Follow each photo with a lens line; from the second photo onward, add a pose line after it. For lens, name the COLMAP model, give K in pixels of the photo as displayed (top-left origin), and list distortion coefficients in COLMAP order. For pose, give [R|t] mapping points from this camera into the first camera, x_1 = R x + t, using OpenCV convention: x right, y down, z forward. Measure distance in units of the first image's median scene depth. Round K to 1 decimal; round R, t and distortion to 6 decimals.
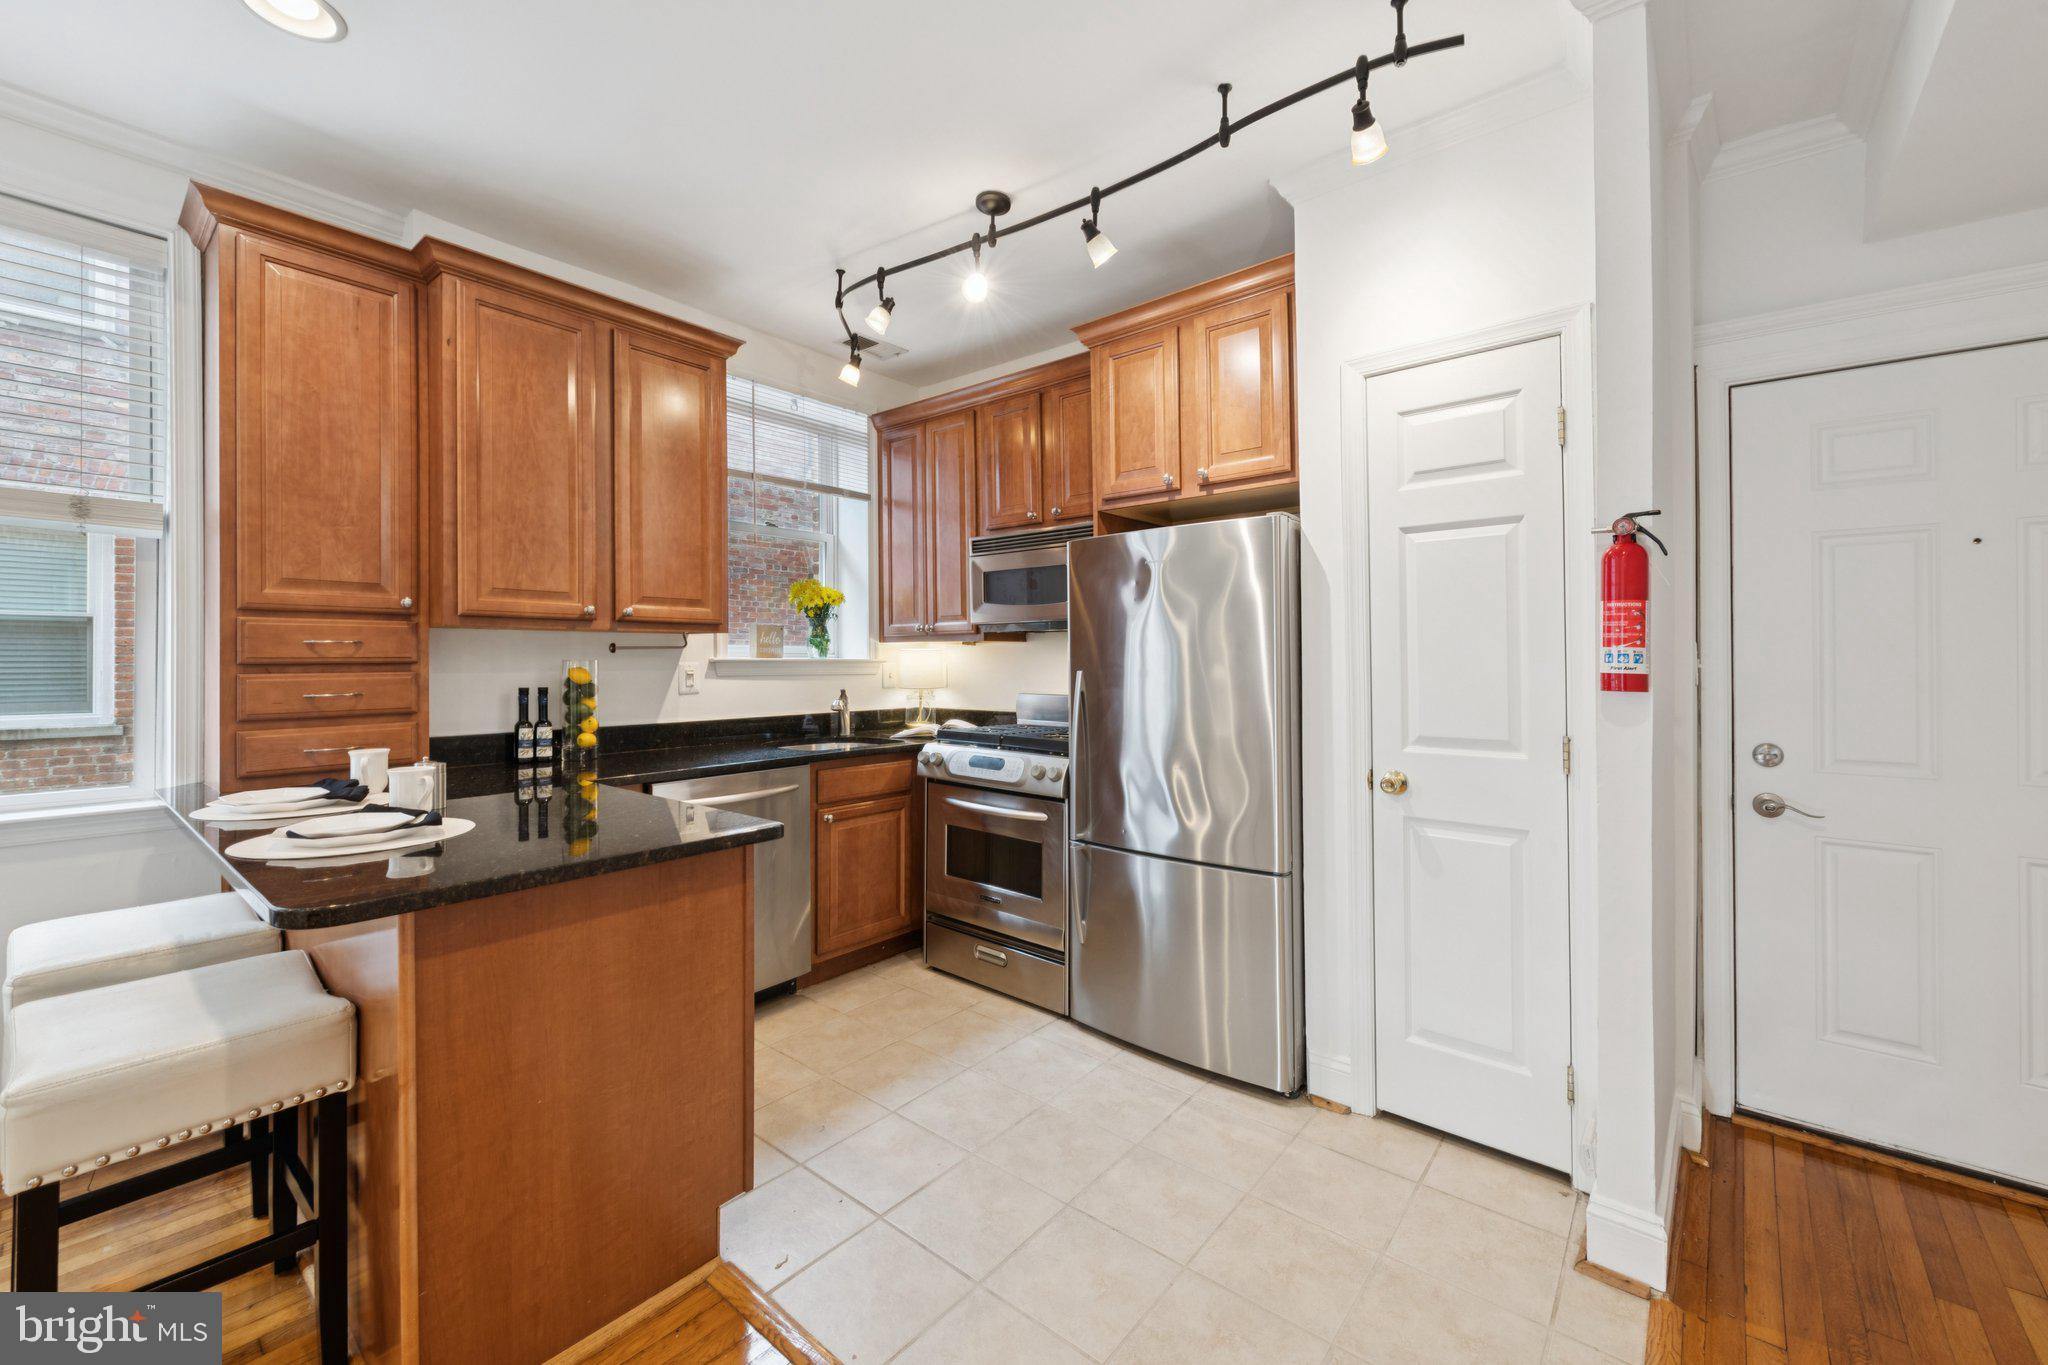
lens RADIAL K [[792.5, 0, 1031.0], [0, 792.5, 666.0], [0, 0, 1]] dist [0.013518, -0.000477]
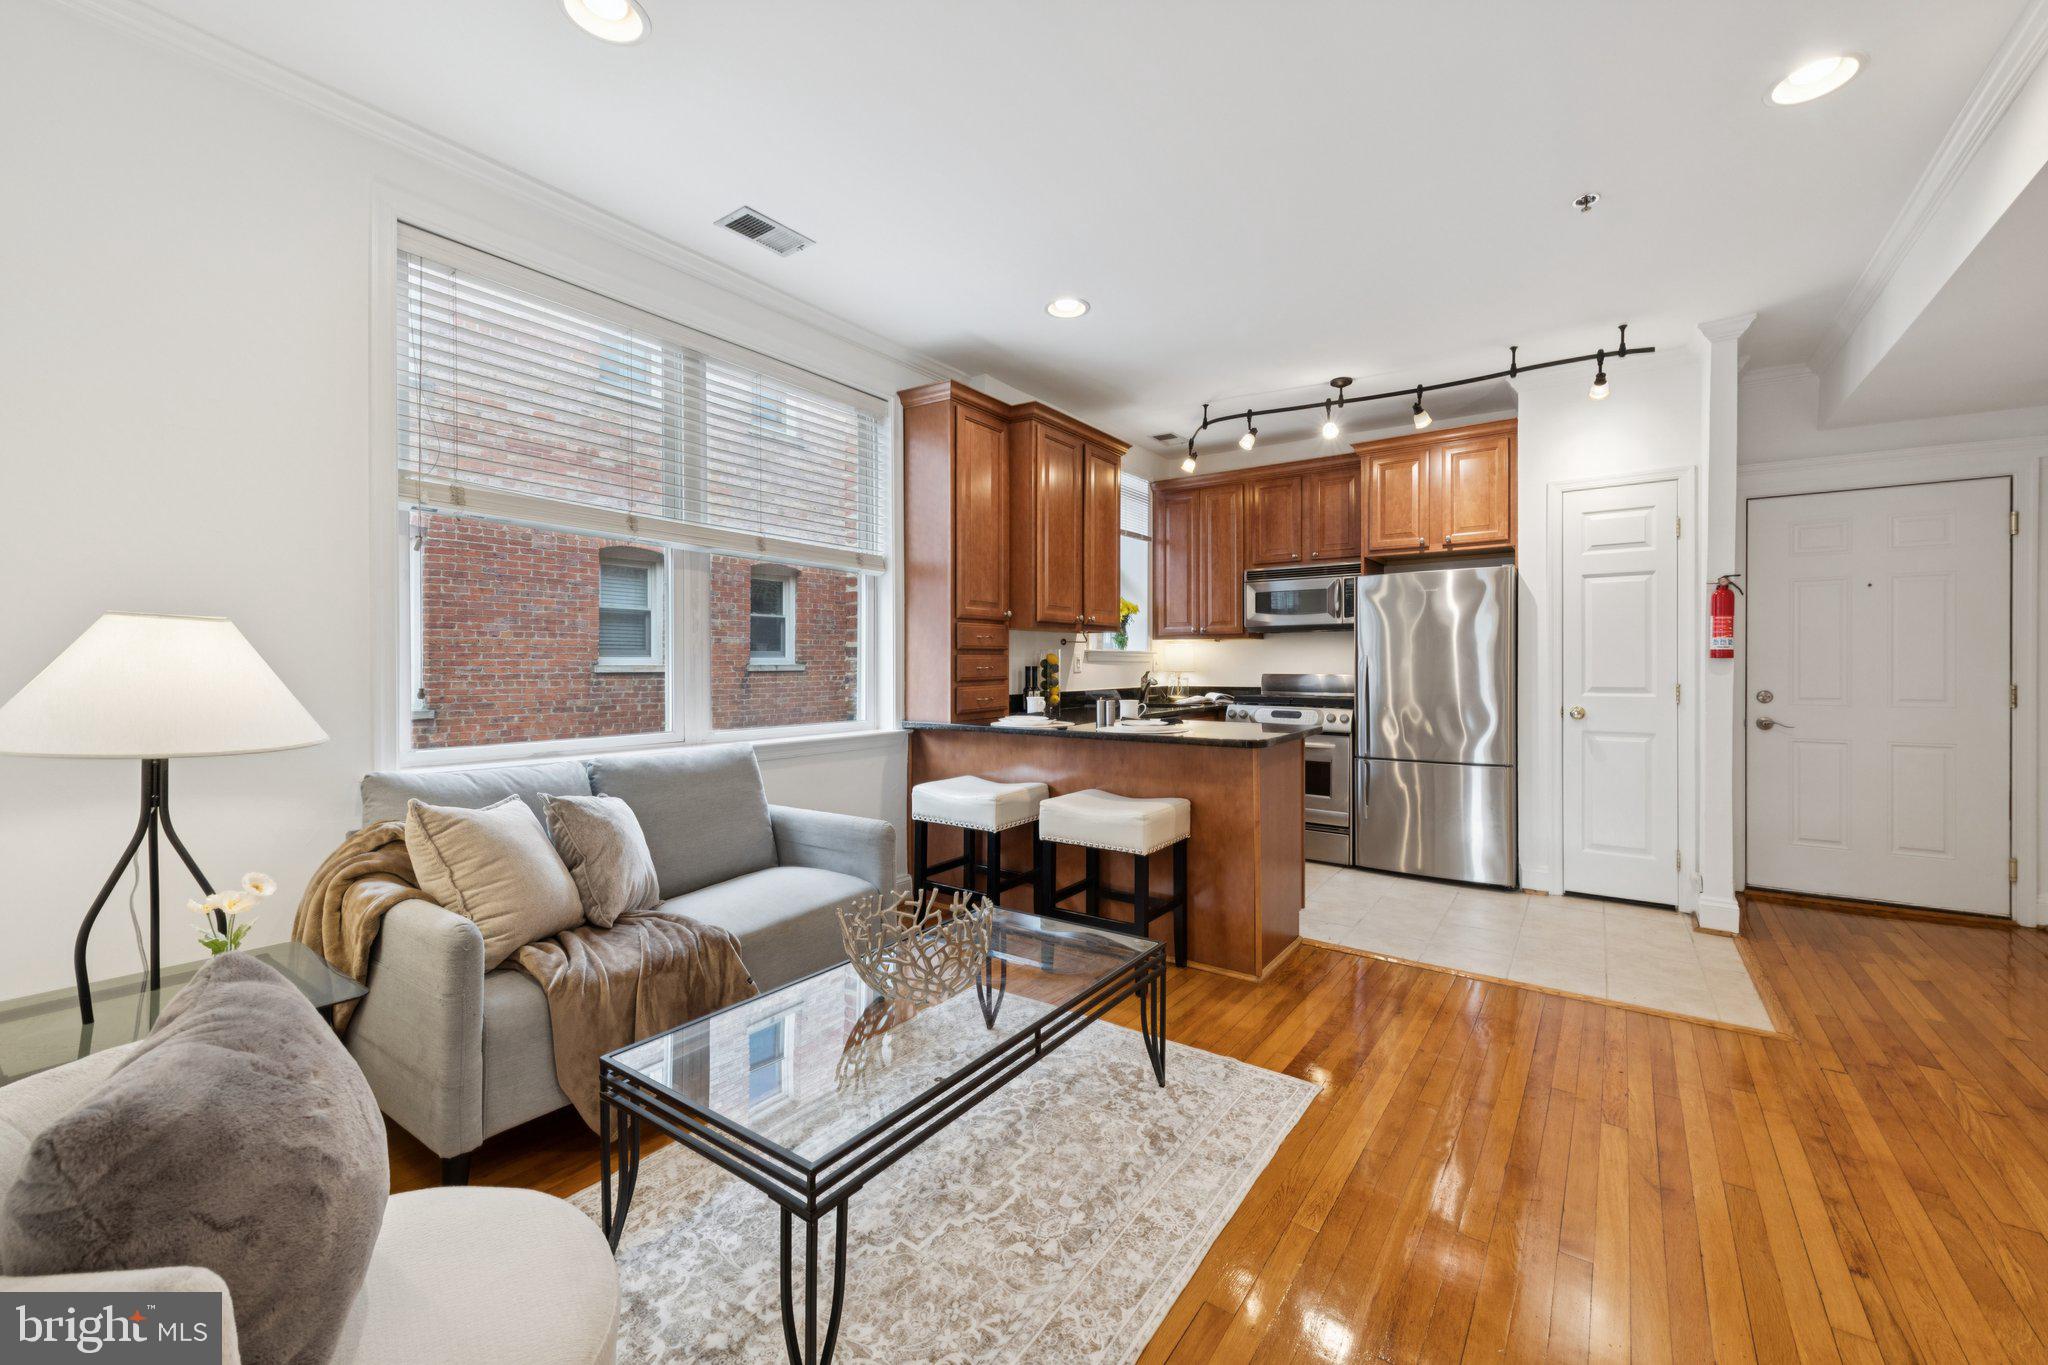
lens RADIAL K [[771.9, 0, 1051.0], [0, 771.9, 675.8], [0, 0, 1]] dist [0.014284, -0.000052]
pose [[0.997144, -0.003213, 0.075459, -0.731868], [0.002496, 0.999951, 0.009592, 0.033036], [-0.075486, -0.009376, 0.997103, -0.576630]]
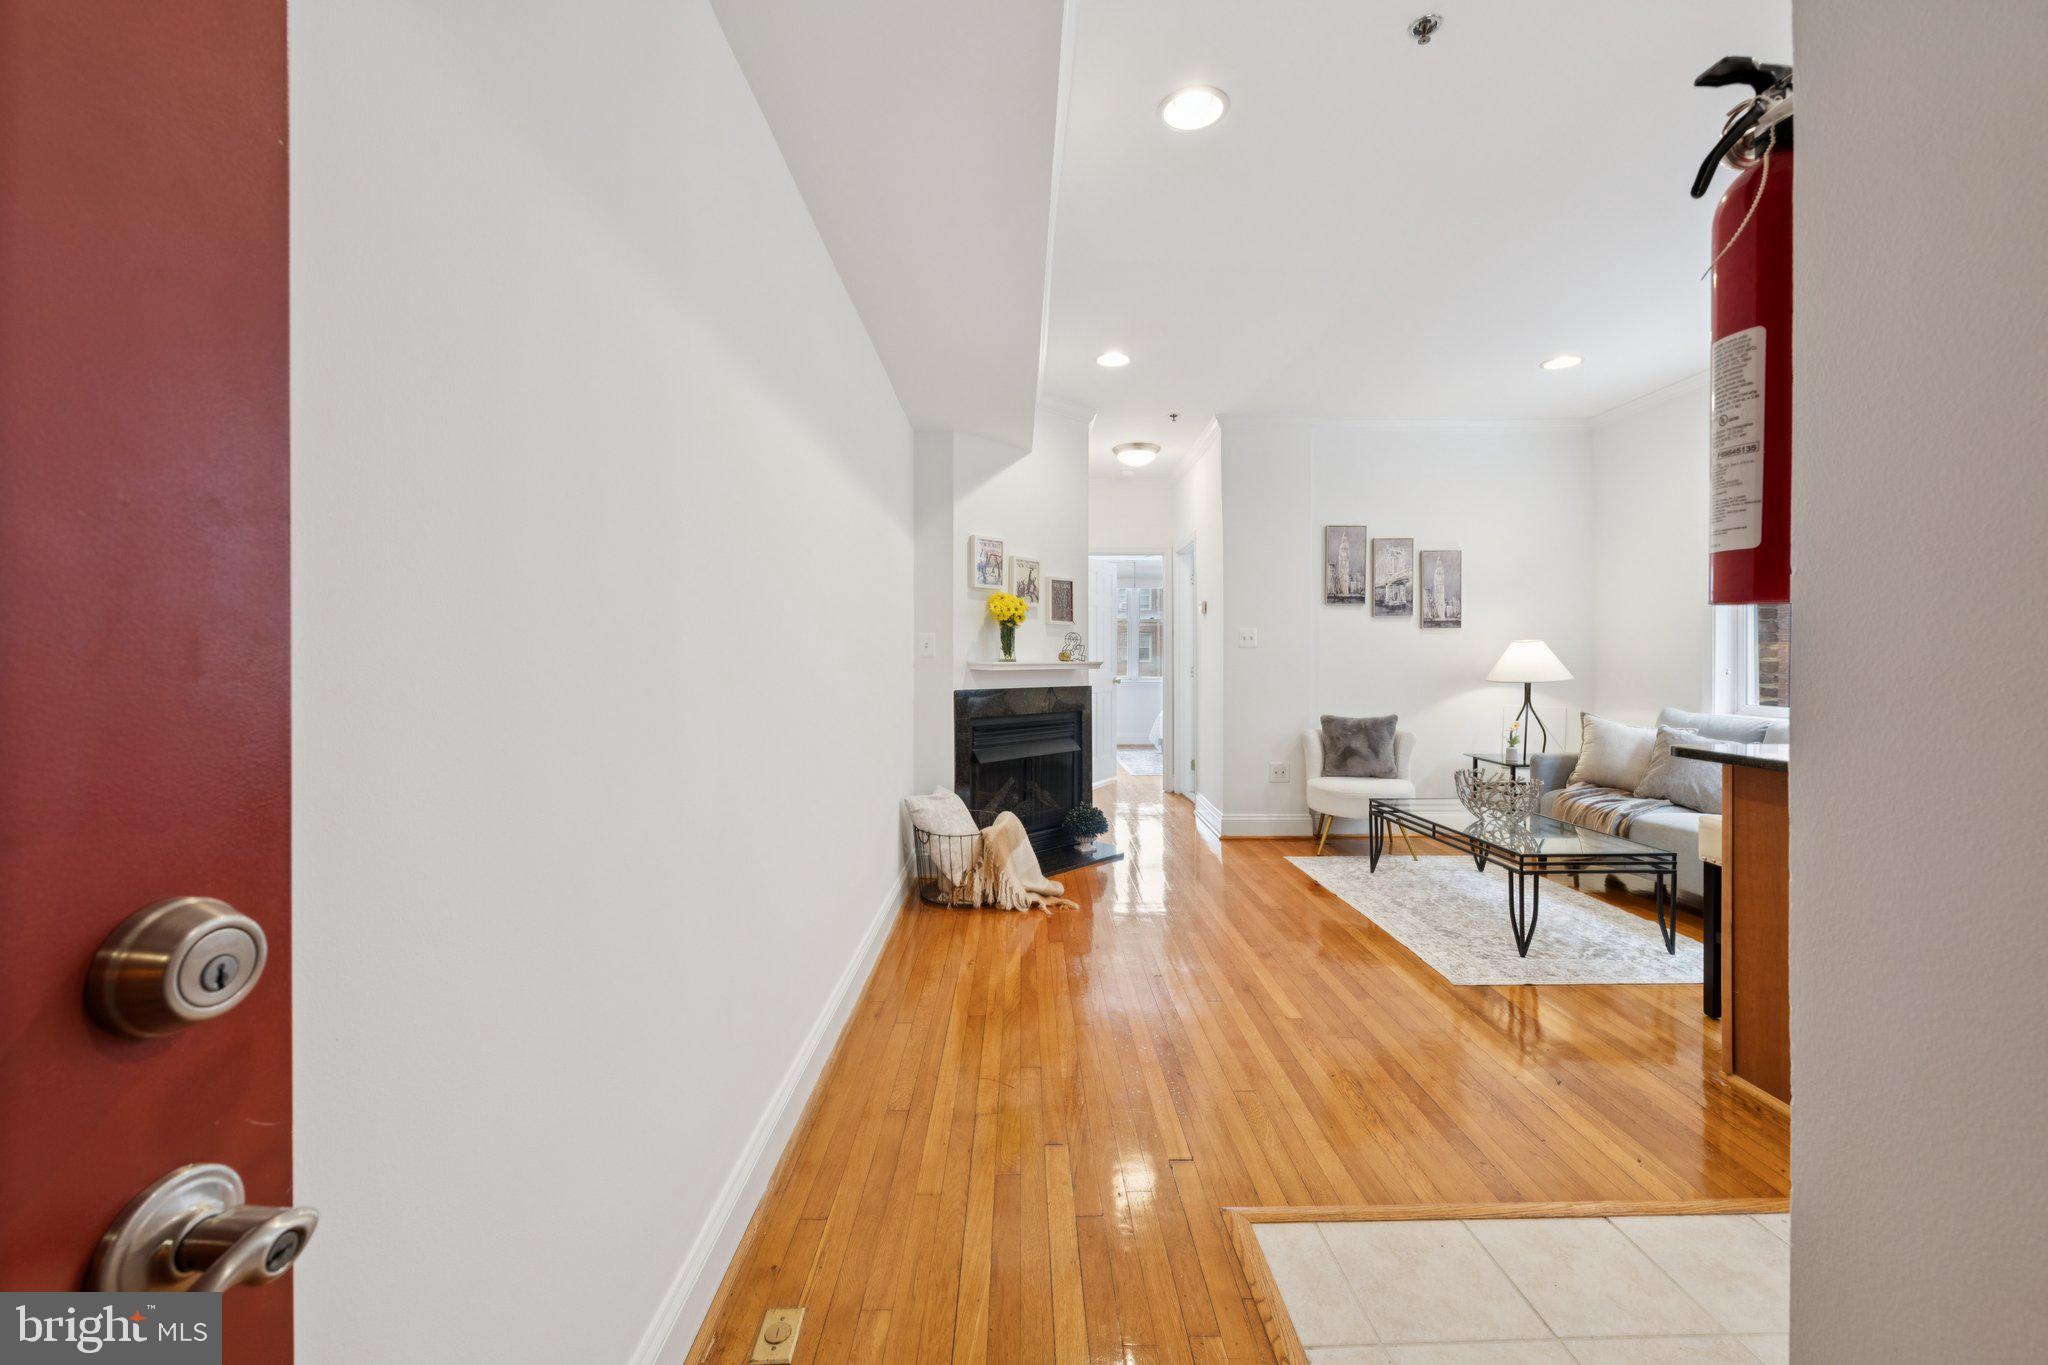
lens RADIAL K [[792.5, 0, 1031.0], [0, 792.5, 666.0], [0, 0, 1]] dist [0.013518, -0.000477]
pose [[-0.753899, 0.004008, -0.656978, 0.744053], [0.004623, 0.999989, 0.000797, 0.051207], [0.656974, -0.002436, -0.753909, 0.654223]]
